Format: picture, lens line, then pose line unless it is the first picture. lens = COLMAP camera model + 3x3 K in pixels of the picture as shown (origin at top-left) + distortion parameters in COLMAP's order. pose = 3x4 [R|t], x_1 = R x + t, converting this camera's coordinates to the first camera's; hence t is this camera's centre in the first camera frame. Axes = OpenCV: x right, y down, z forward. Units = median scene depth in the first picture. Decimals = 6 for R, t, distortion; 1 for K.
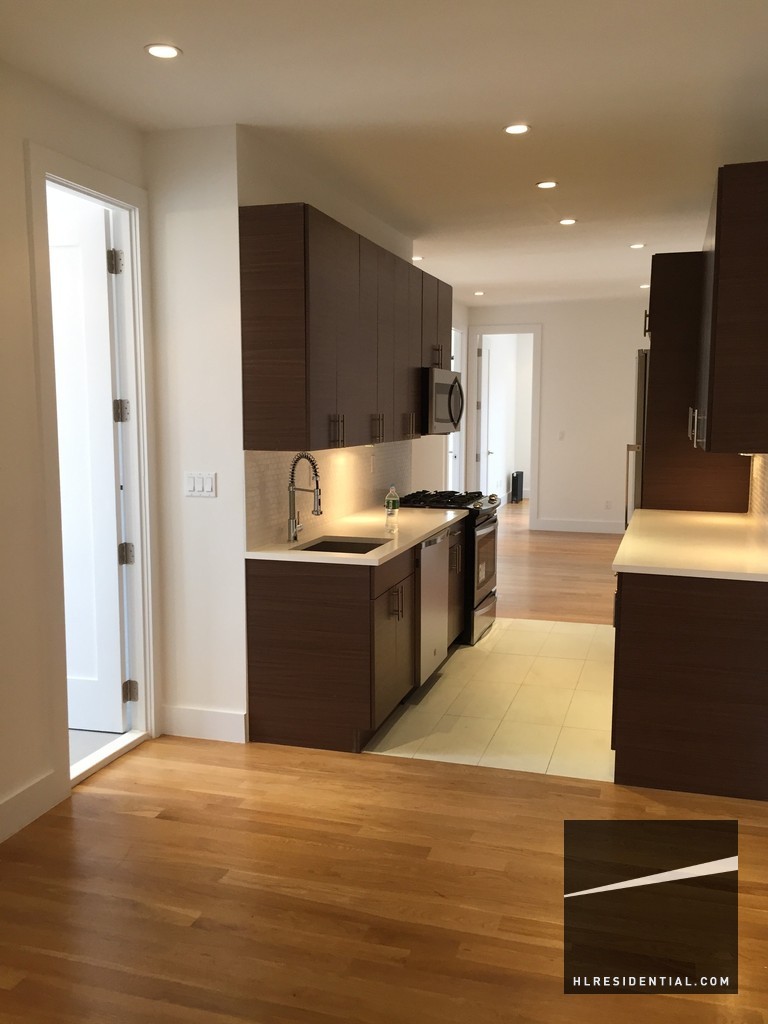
lens RADIAL K [[880.9, 0, 383.9], [0, 880.9, 512.0], [0, 0, 1]] dist [0.040279, -0.006126]
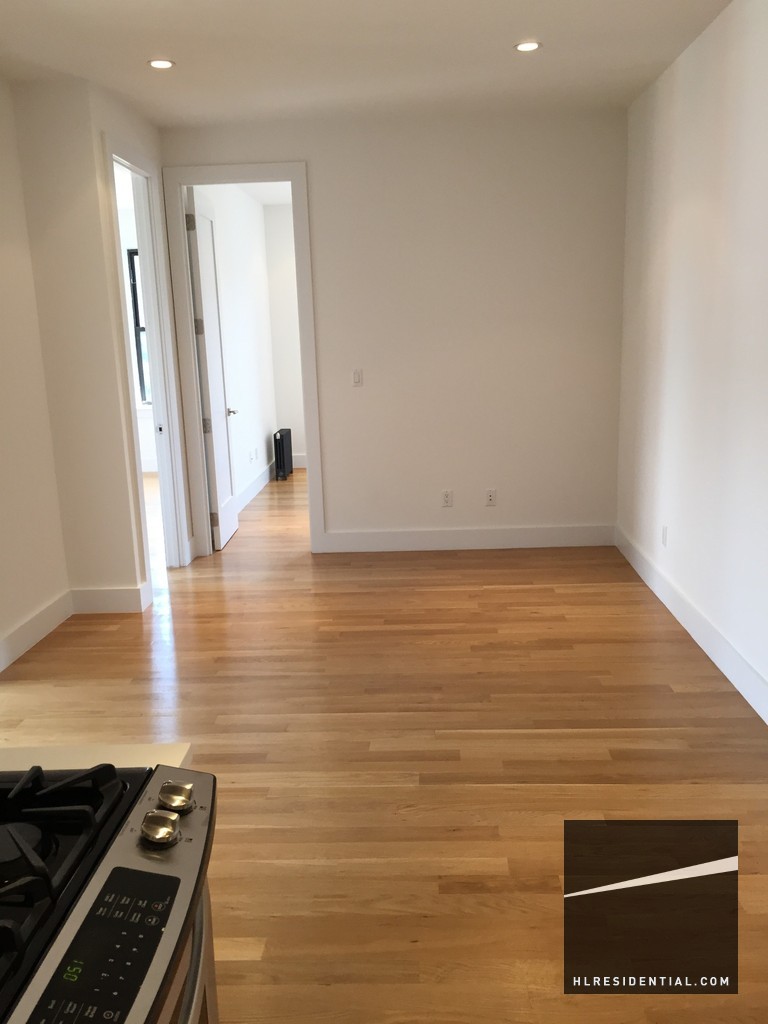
lens RADIAL K [[880.9, 0, 388.1], [0, 880.9, 509.5], [0, 0, 1]] dist [0.040279, -0.006126]
pose [[0.962321, -0.087325, 0.257511, 0.135352], [0.065598, 0.993614, 0.091804, -0.102011], [-0.263883, -0.071453, 0.961904, 0.872814]]
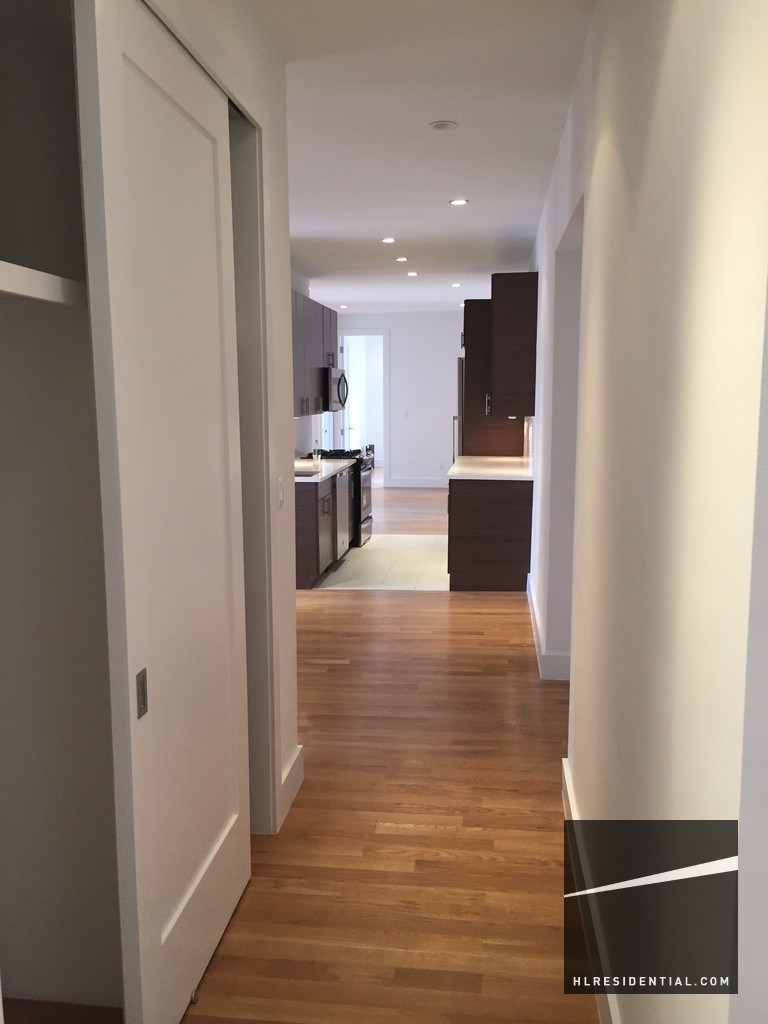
lens RADIAL K [[880.9, 0, 383.6], [0, 880.9, 513.3], [0, 0, 1]] dist [0.040279, -0.006126]
pose [[0.982822, -0.031639, 0.181826, -0.138351], [0.028227, 0.999374, 0.021322, 0.059628], [-0.182387, -0.015824, 0.983100, -0.526755]]
